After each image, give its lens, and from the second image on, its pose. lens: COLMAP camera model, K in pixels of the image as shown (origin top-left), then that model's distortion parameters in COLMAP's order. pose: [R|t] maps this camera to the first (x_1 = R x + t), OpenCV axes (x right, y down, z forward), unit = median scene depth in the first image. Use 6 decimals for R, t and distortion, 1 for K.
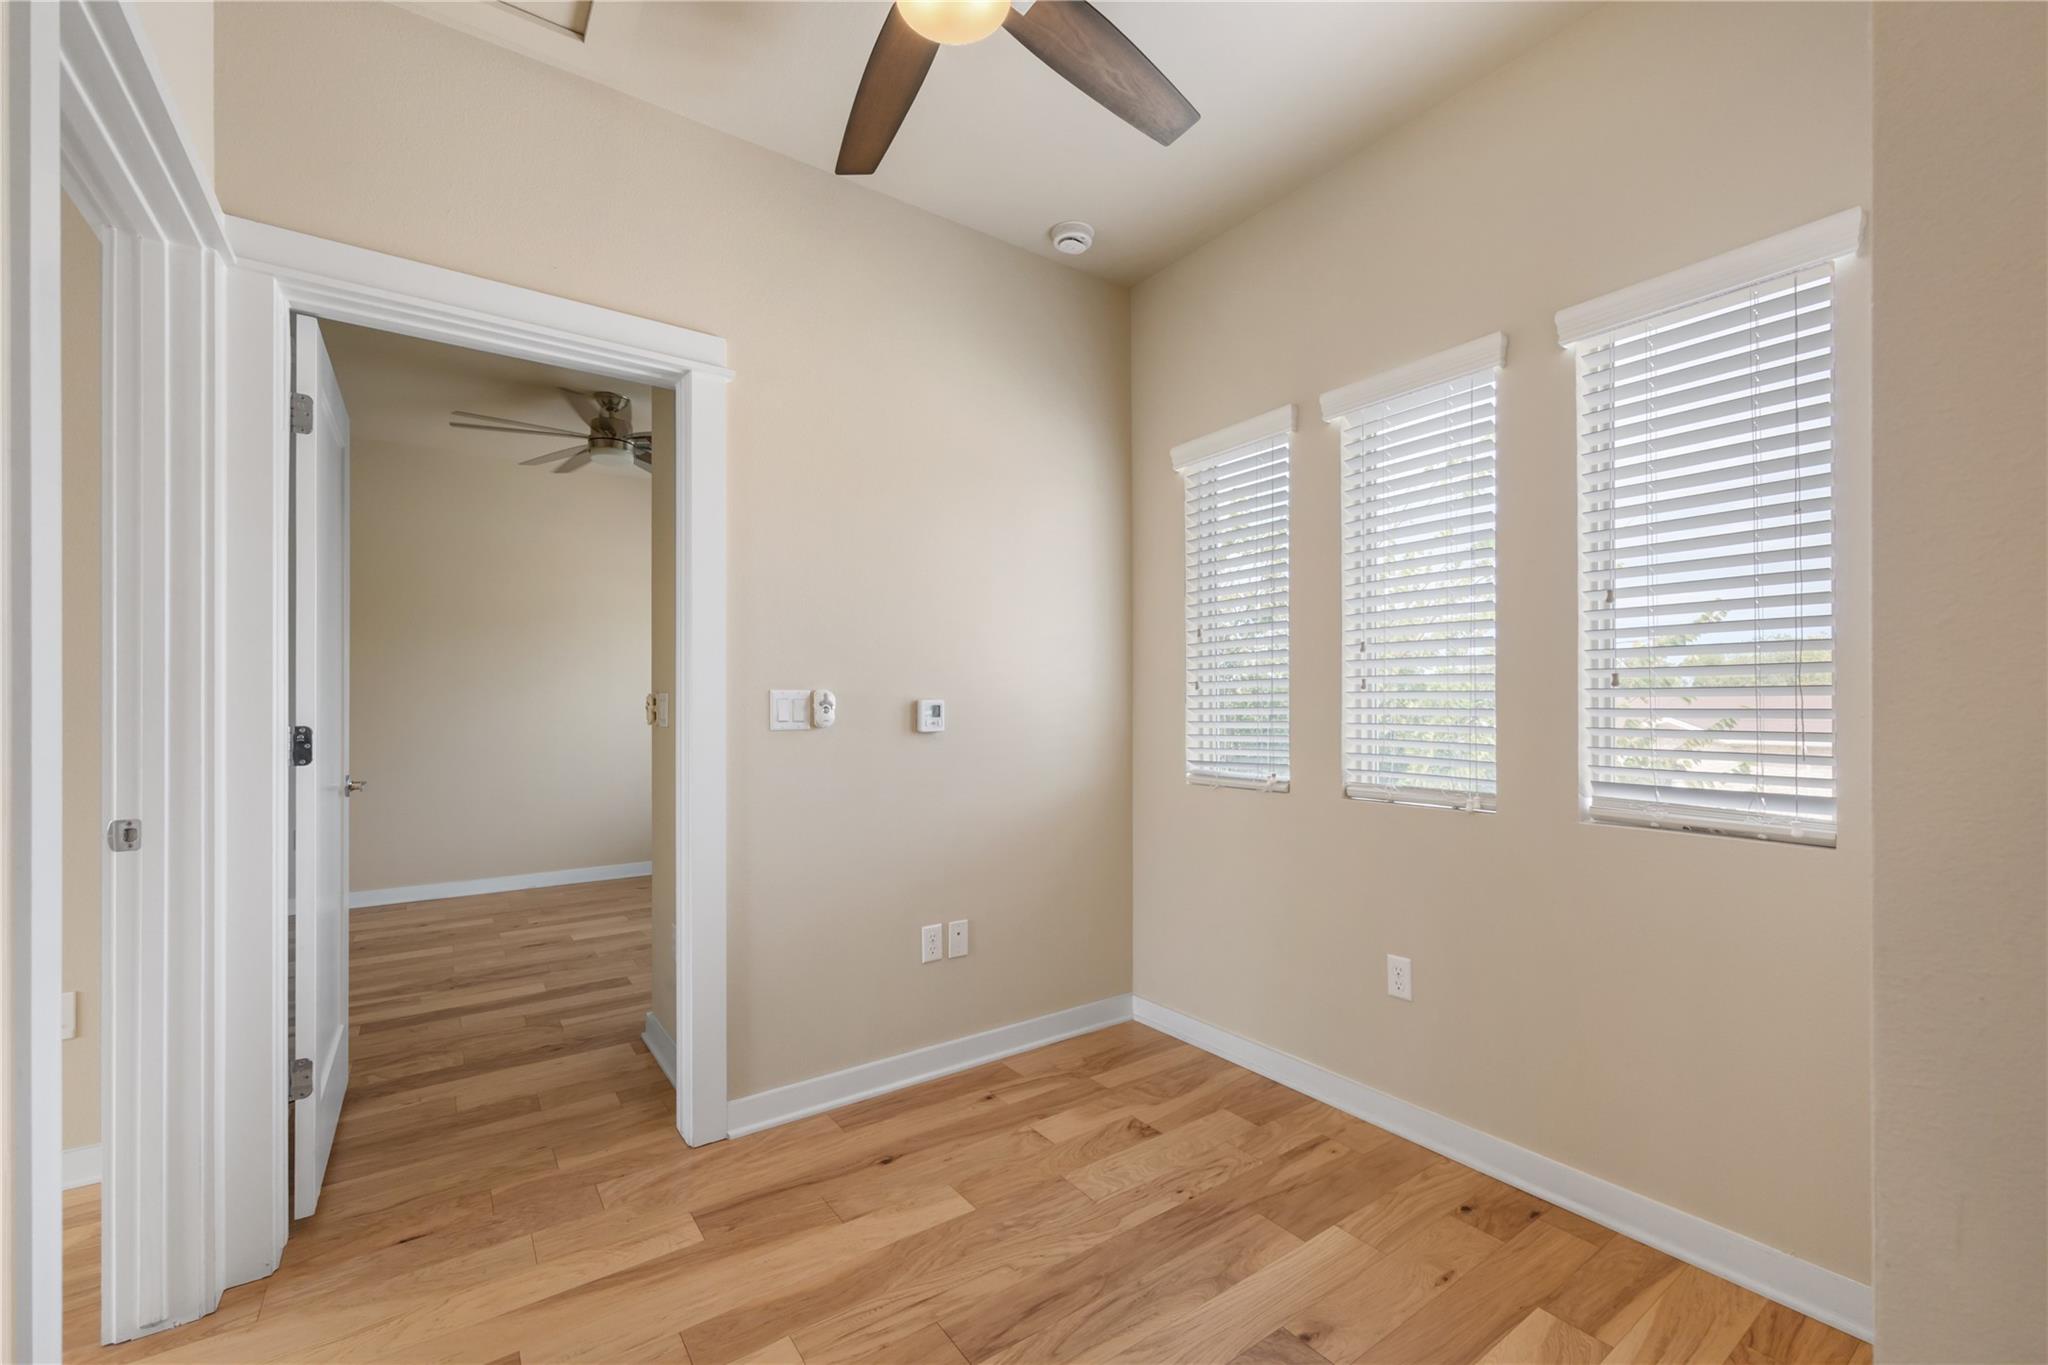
lens RADIAL K [[831.8, 0, 1029.3], [0, 831.8, 704.9], [0, 0, 1]] dist [-0.000674, 0.000077]
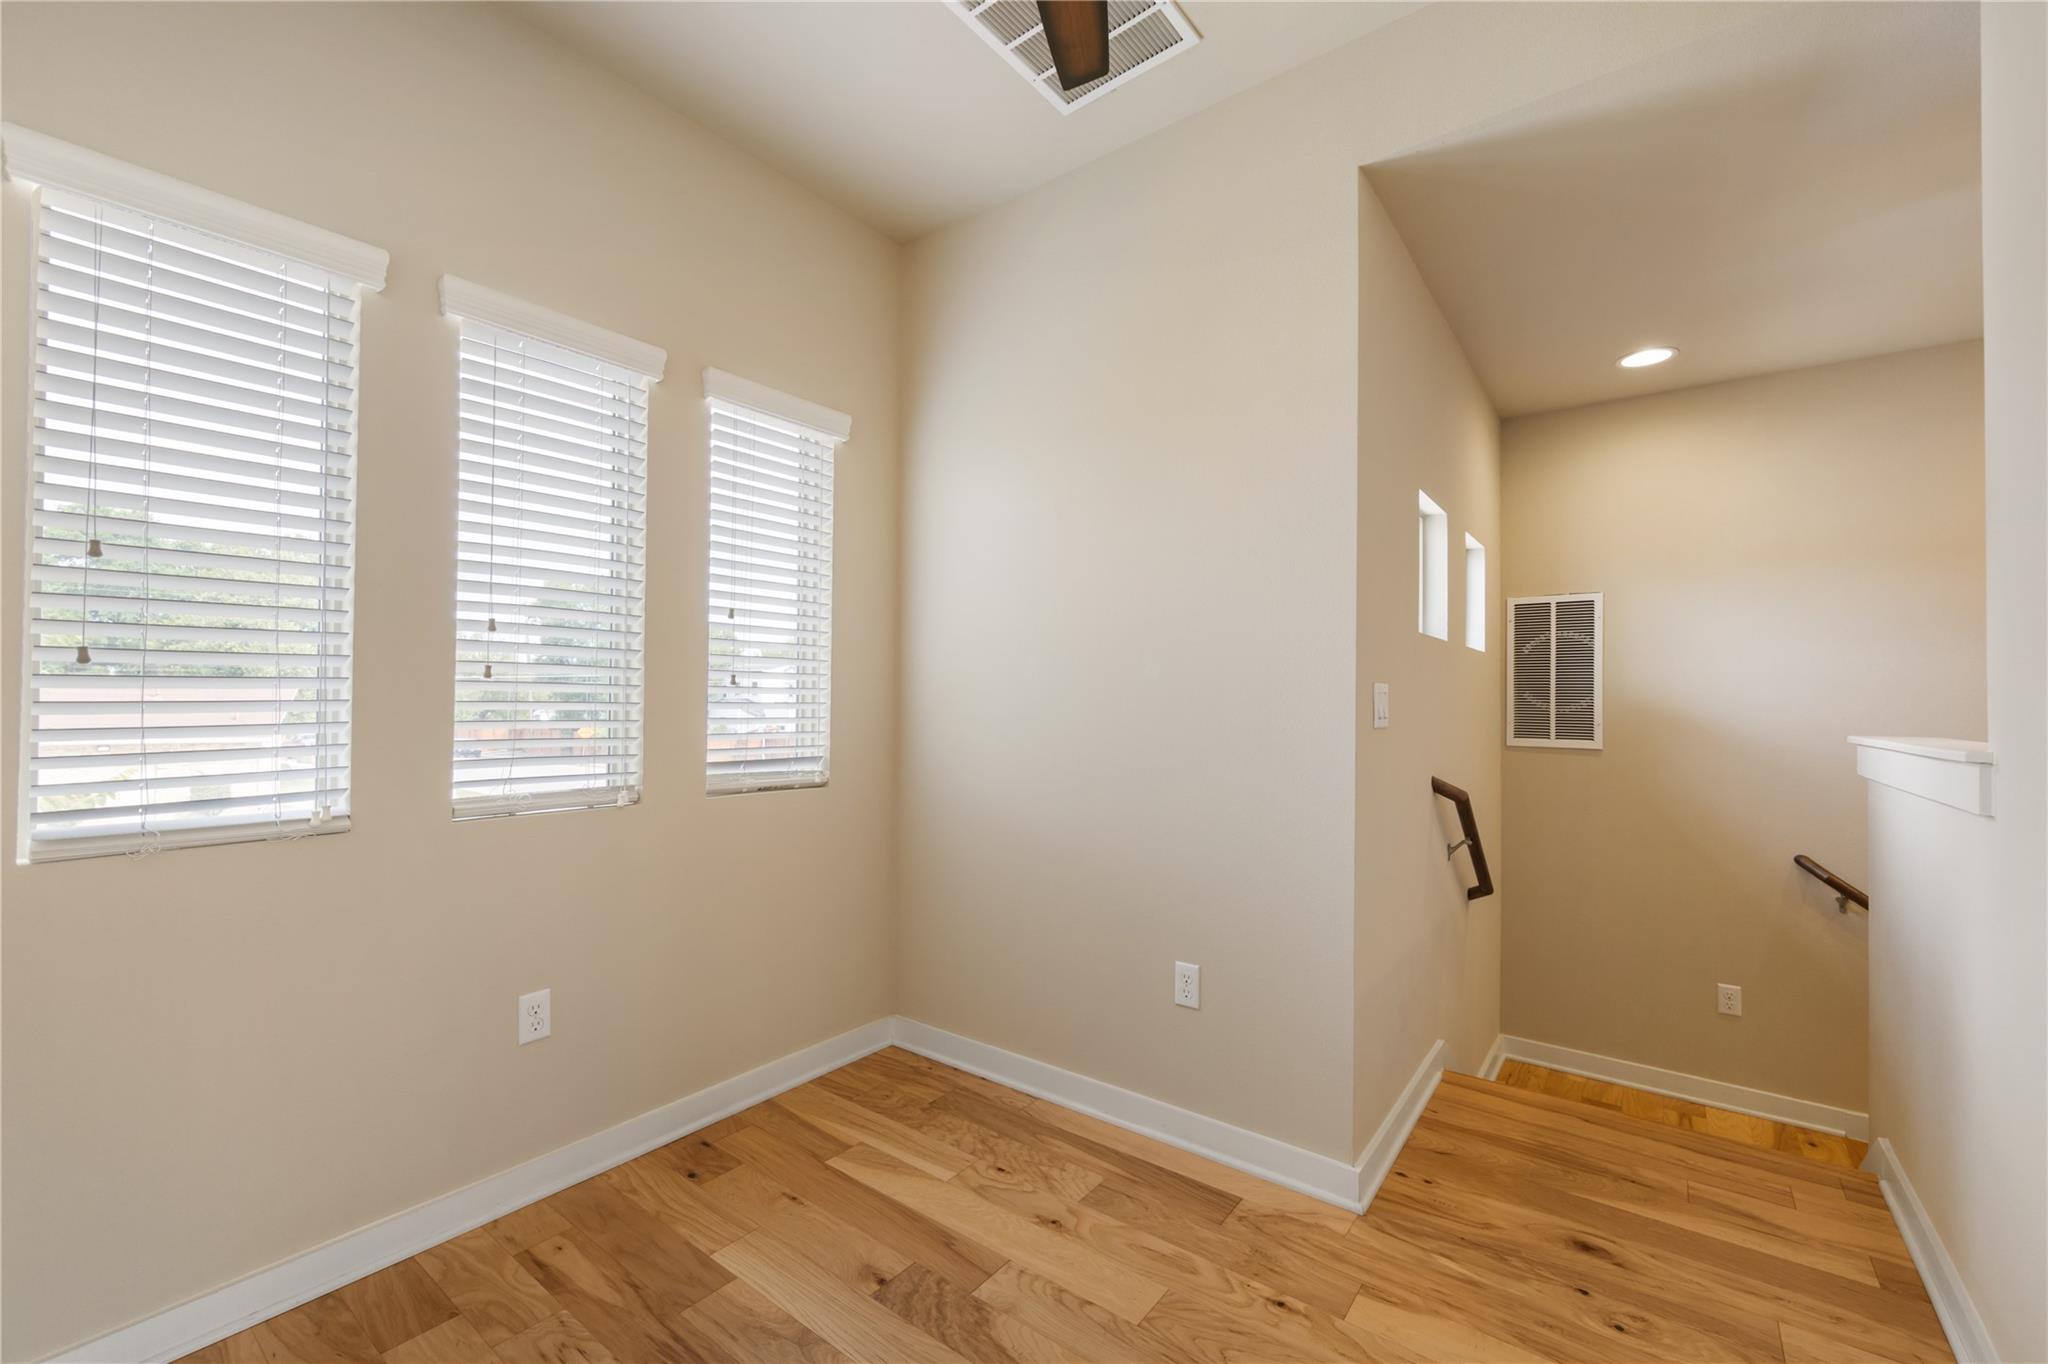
lens RADIAL K [[836.8, 0, 1012.9], [0, 836.8, 684.5], [0, 0, 1]] dist [-0.005956, 0.004712]
pose [[-0.282893, 0.015870, 0.959020, -0.579818], [-0.012235, 0.999722, -0.020153, -0.002325], [-0.959073, -0.017435, -0.282620, 0.858925]]
